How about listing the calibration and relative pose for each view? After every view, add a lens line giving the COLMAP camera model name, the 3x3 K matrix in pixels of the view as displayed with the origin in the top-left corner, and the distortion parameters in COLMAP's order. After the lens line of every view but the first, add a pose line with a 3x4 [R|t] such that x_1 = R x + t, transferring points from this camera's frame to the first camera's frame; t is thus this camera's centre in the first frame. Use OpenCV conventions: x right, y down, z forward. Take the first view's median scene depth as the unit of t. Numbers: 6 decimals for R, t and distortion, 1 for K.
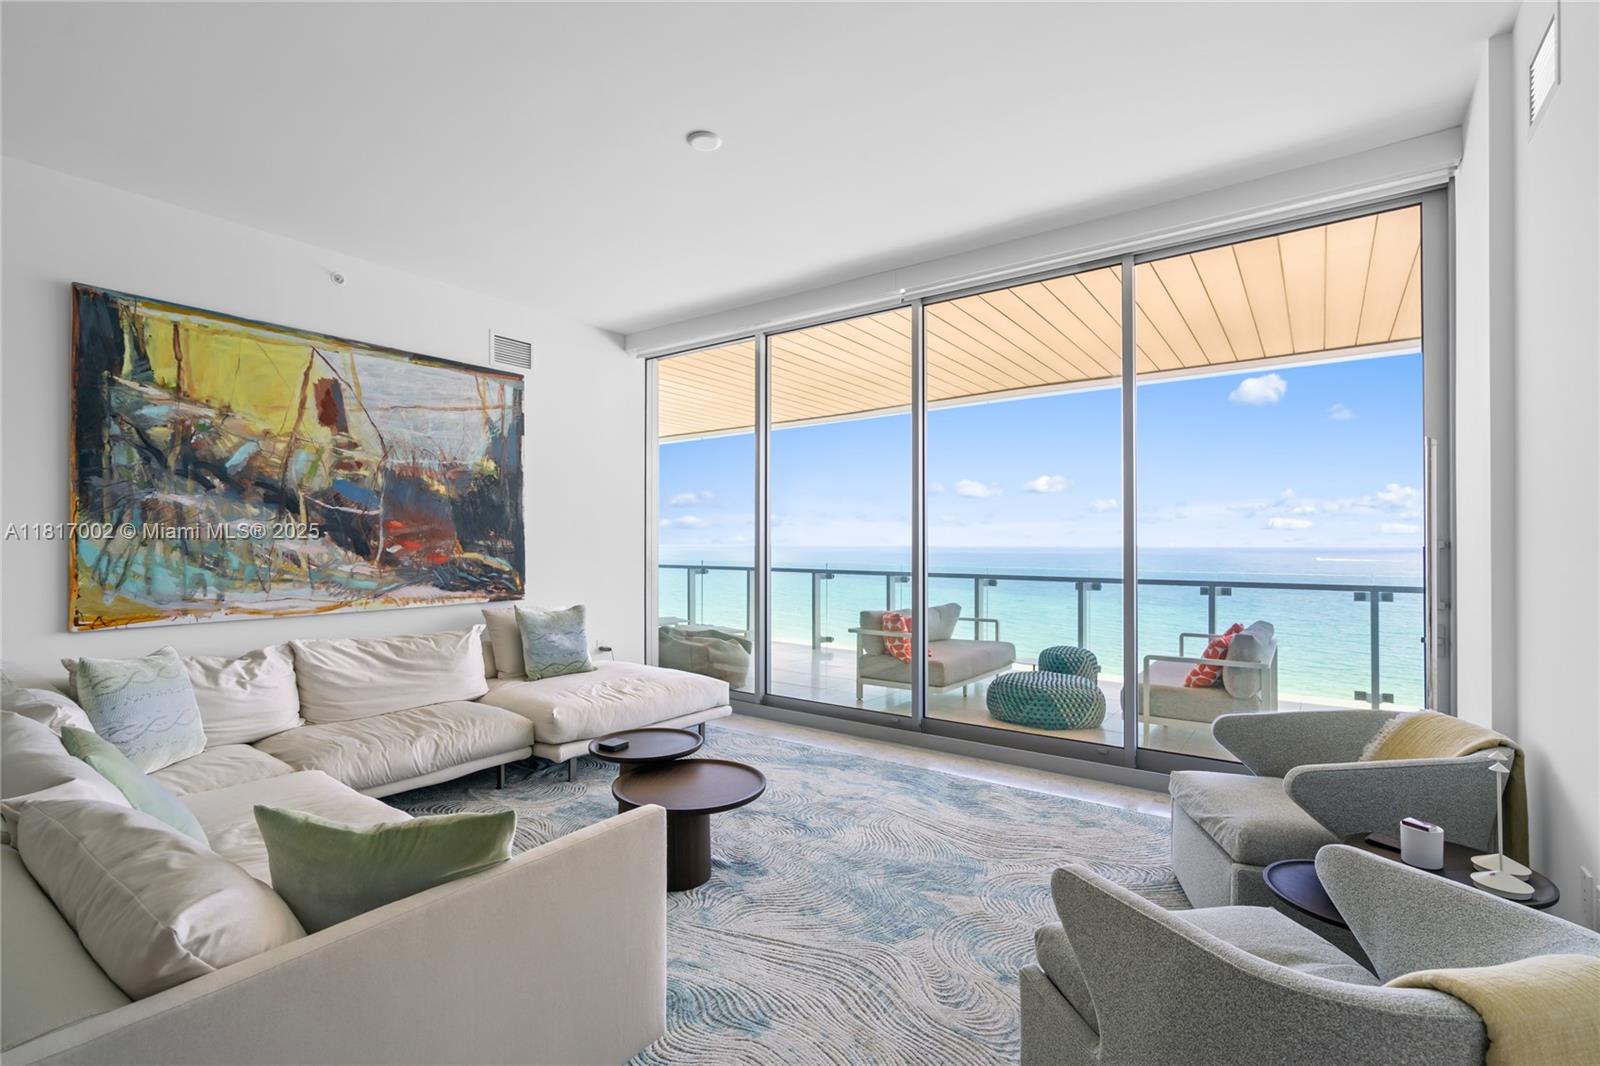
lens RADIAL K [[735.6, 0, 796.4], [0, 735.6, 525.4], [0, 0, 1]] dist [0.004122, 0.002233]
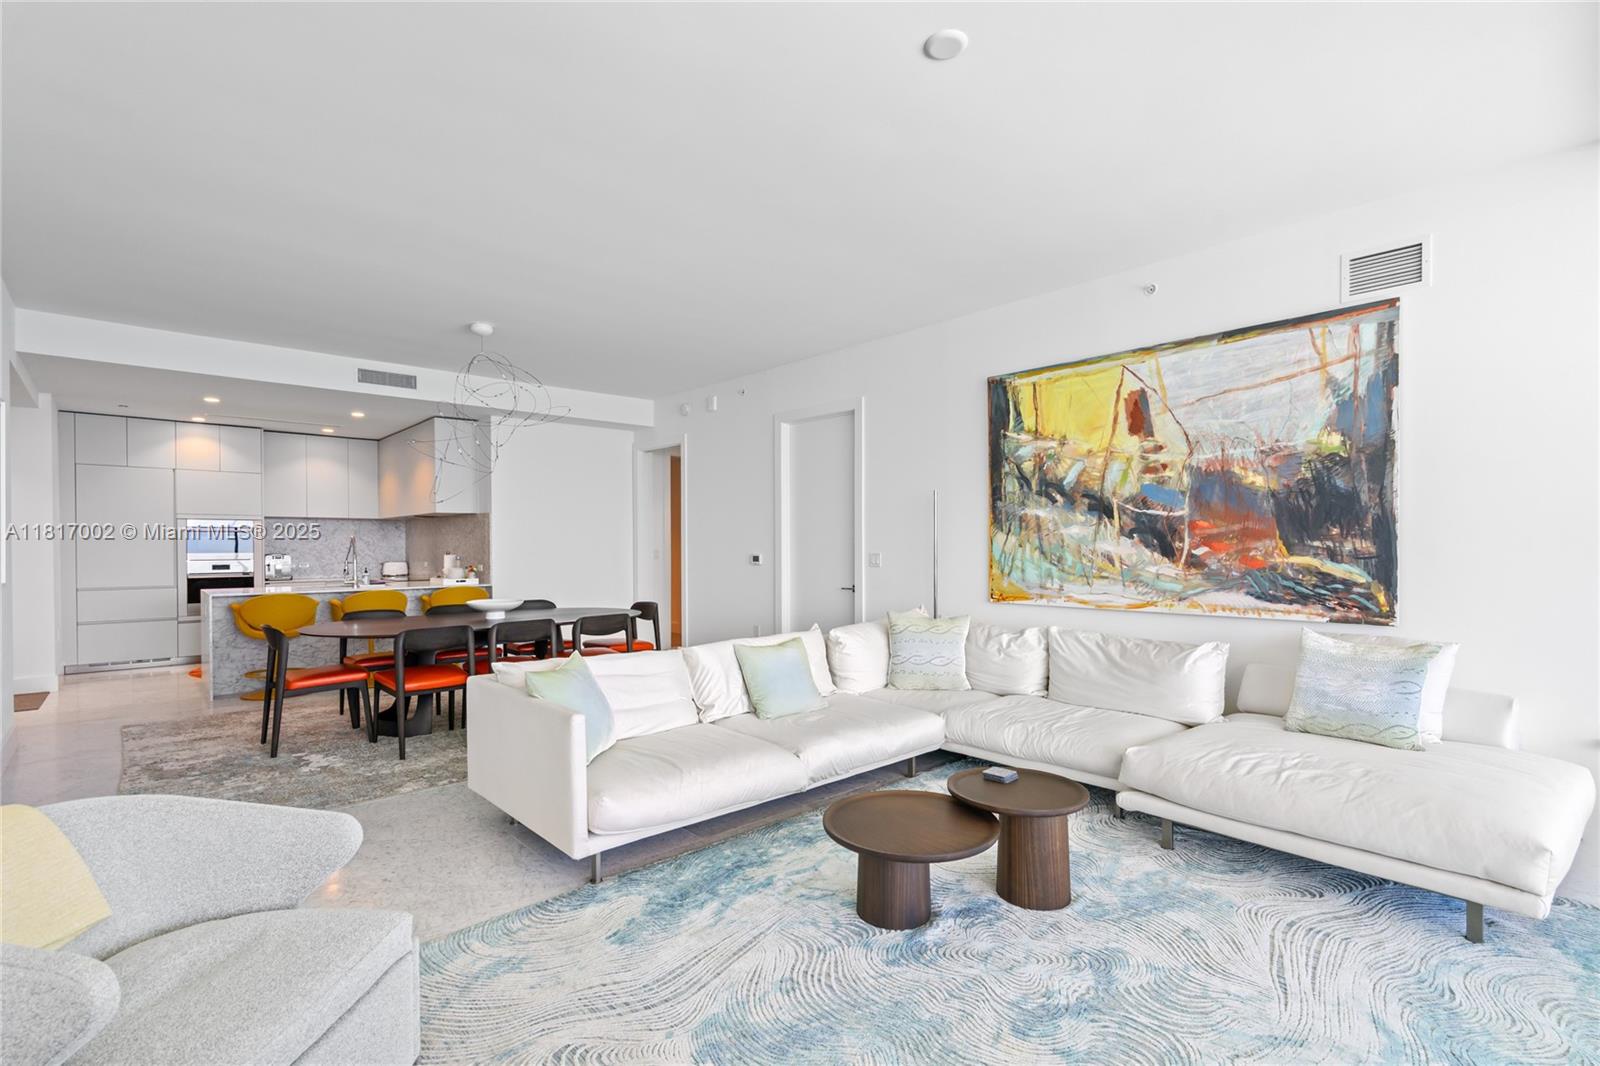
lens RADIAL K [[735.6, 0, 788.1], [0, 735.6, 547.1], [0, 0, 1]] dist [0.004122, 0.002233]
pose [[-0.194377, 0.003848, -0.980919, 0.499598], [0.027403, 0.999623, -0.001509, 0.015054], [0.980544, -0.027173, -0.194410, 0.700055]]
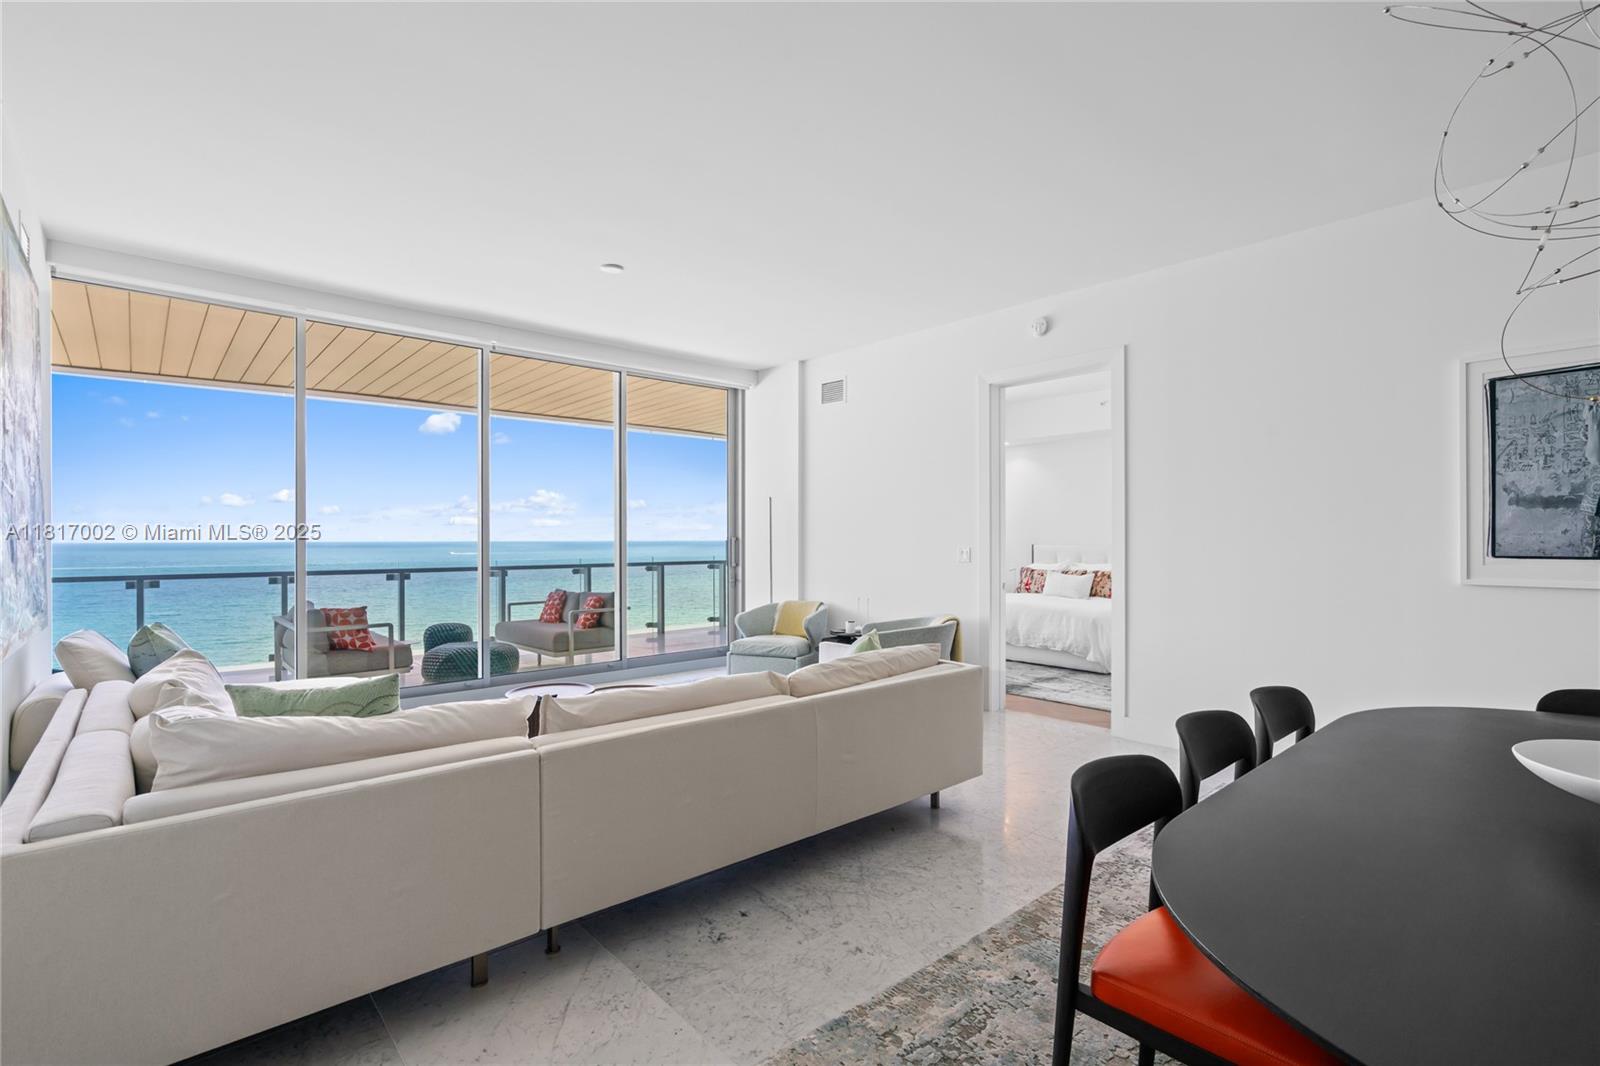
lens RADIAL K [[735.6, 0, 792.0], [0, 735.6, 537.1], [0, 0, 1]] dist [0.004122, 0.002233]
pose [[0.205949, -0.011383, 0.978496, -1.234593], [-0.021009, 0.999650, 0.016051, -0.015299], [-0.978337, -0.023863, 0.205638, 0.247870]]
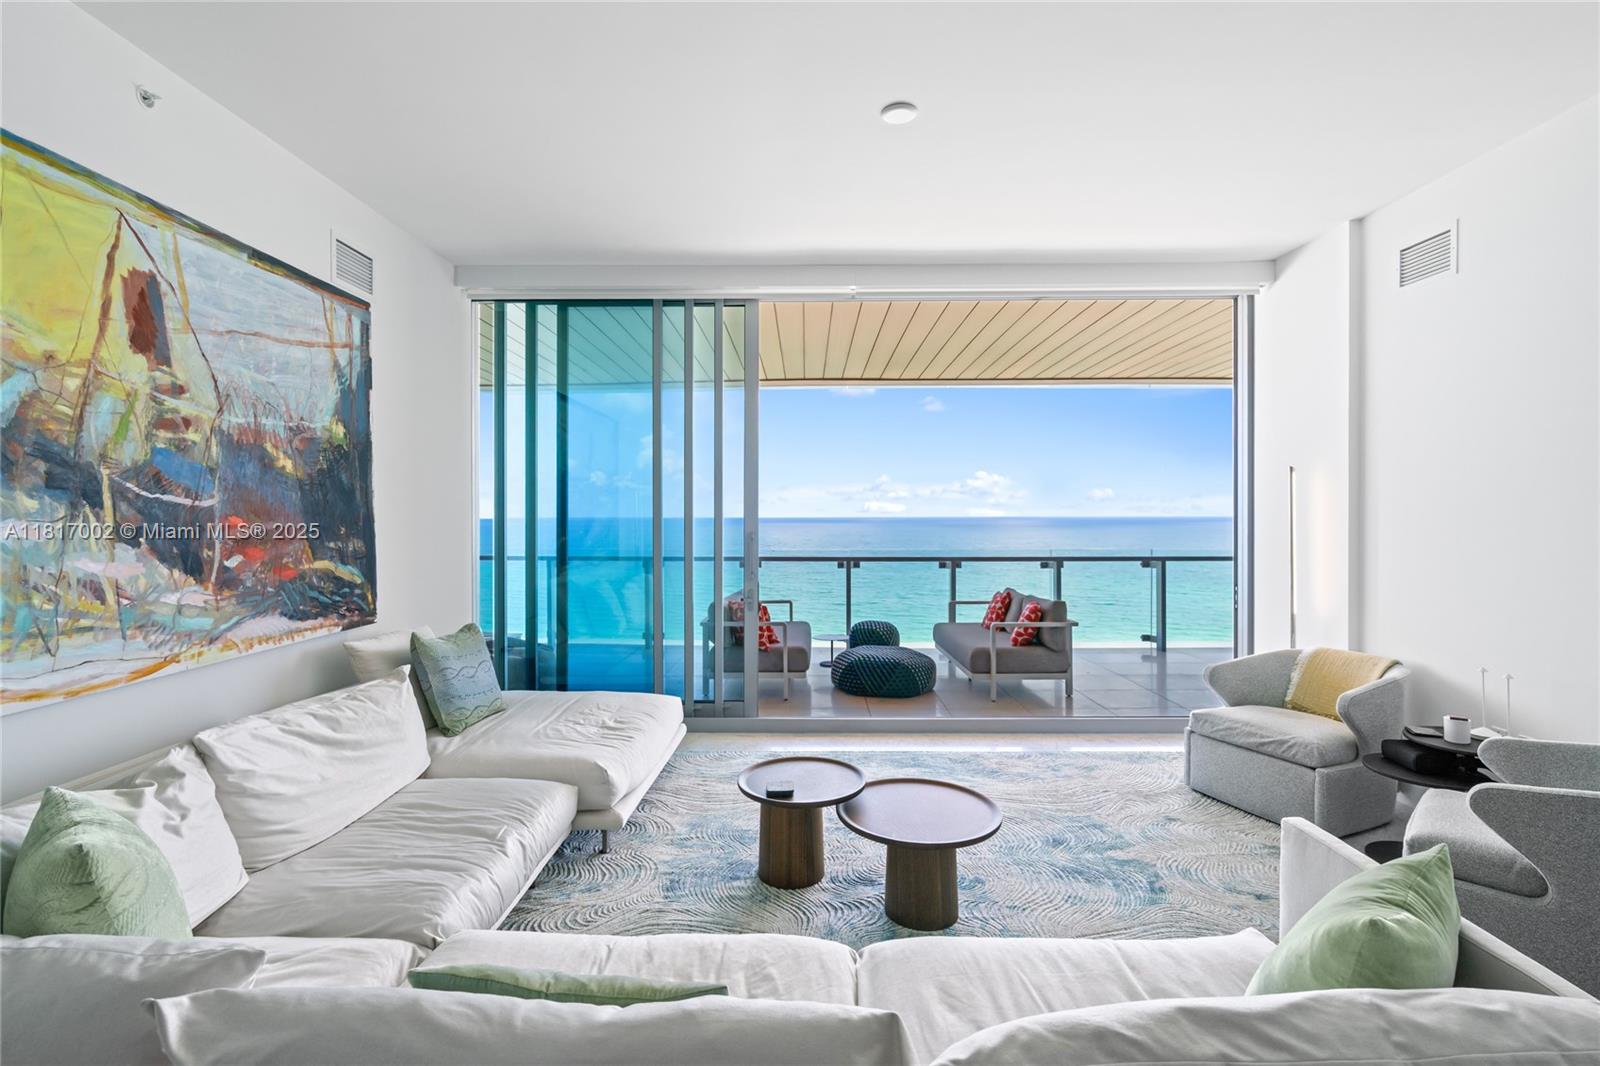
lens RADIAL K [[735.6, 0, 794.2], [0, 735.6, 503.6], [0, 0, 1]] dist [0.004122, 0.002233]
pose [[0.809976, 0.006956, 0.586422, -0.554131], [-0.013362, 0.999889, 0.006595, -0.028164], [-0.586311, -0.013178, 0.809979, 0.231495]]
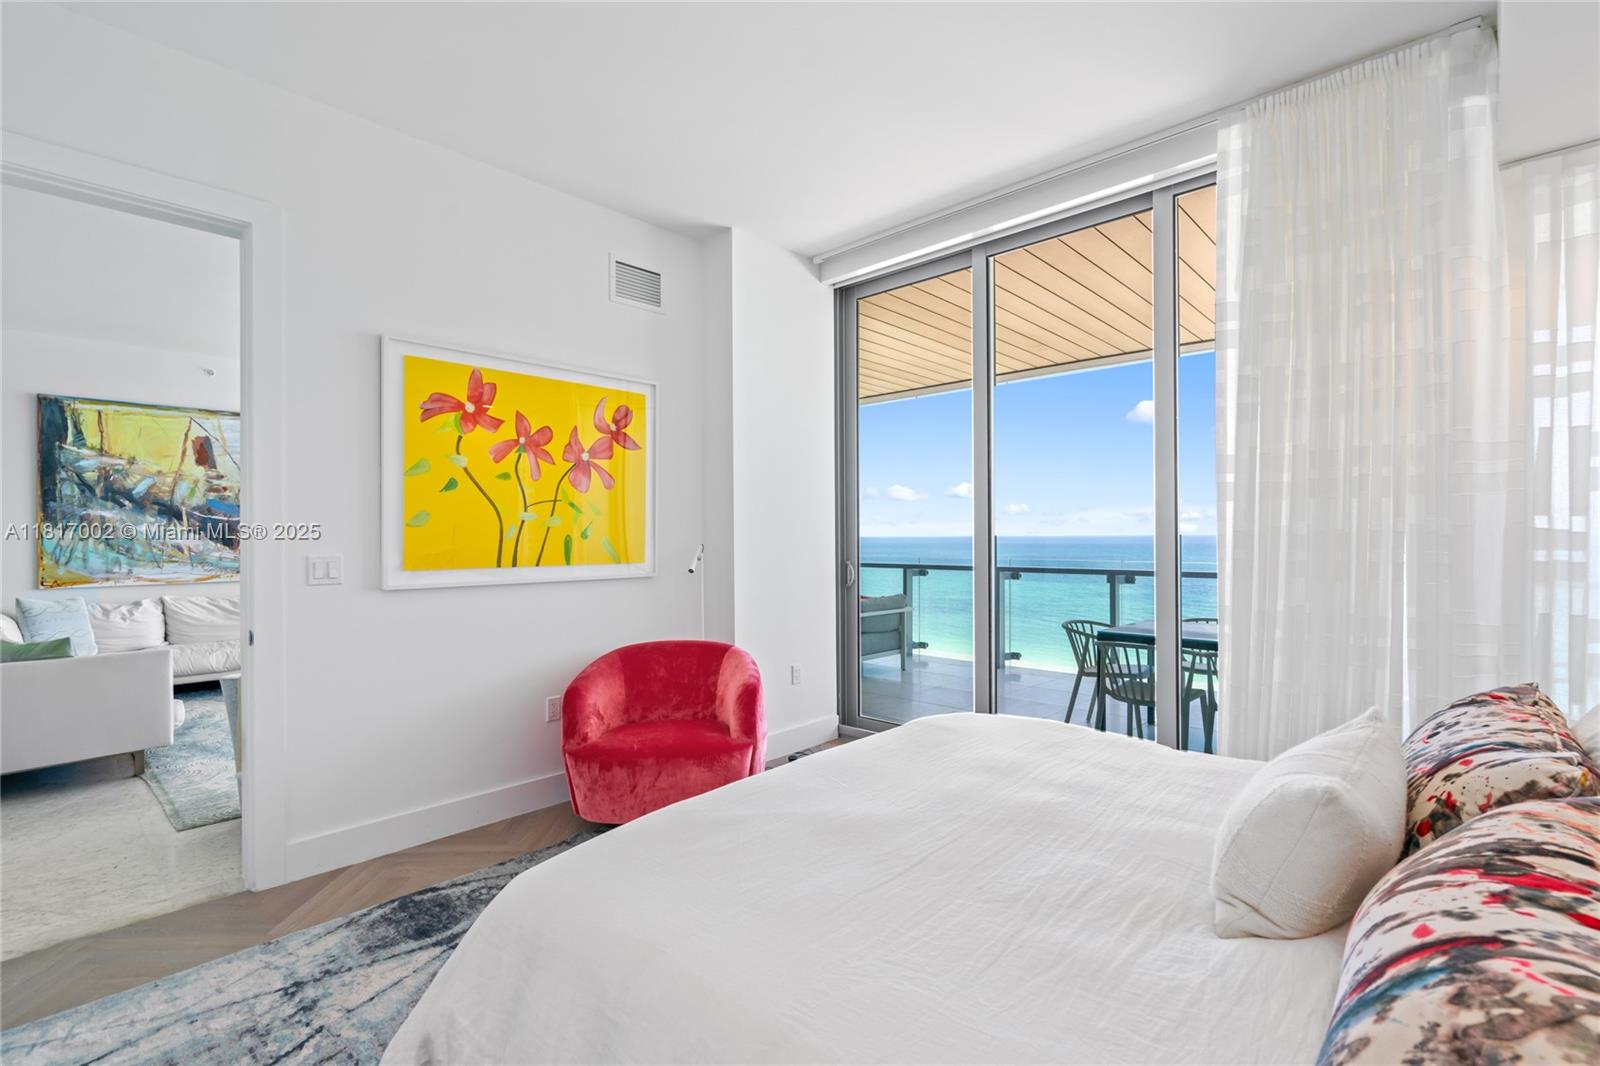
lens RADIAL K [[735.6, 0, 794.8], [0, 735.6, 530.1], [0, 0, 1]] dist [0.004122, 0.002233]
pose [[0.992247, -0.008705, -0.123975, 0.834506], [0.010324, 0.999870, 0.012421, -0.001528], [0.123850, -0.013605, 0.992208, -0.433649]]
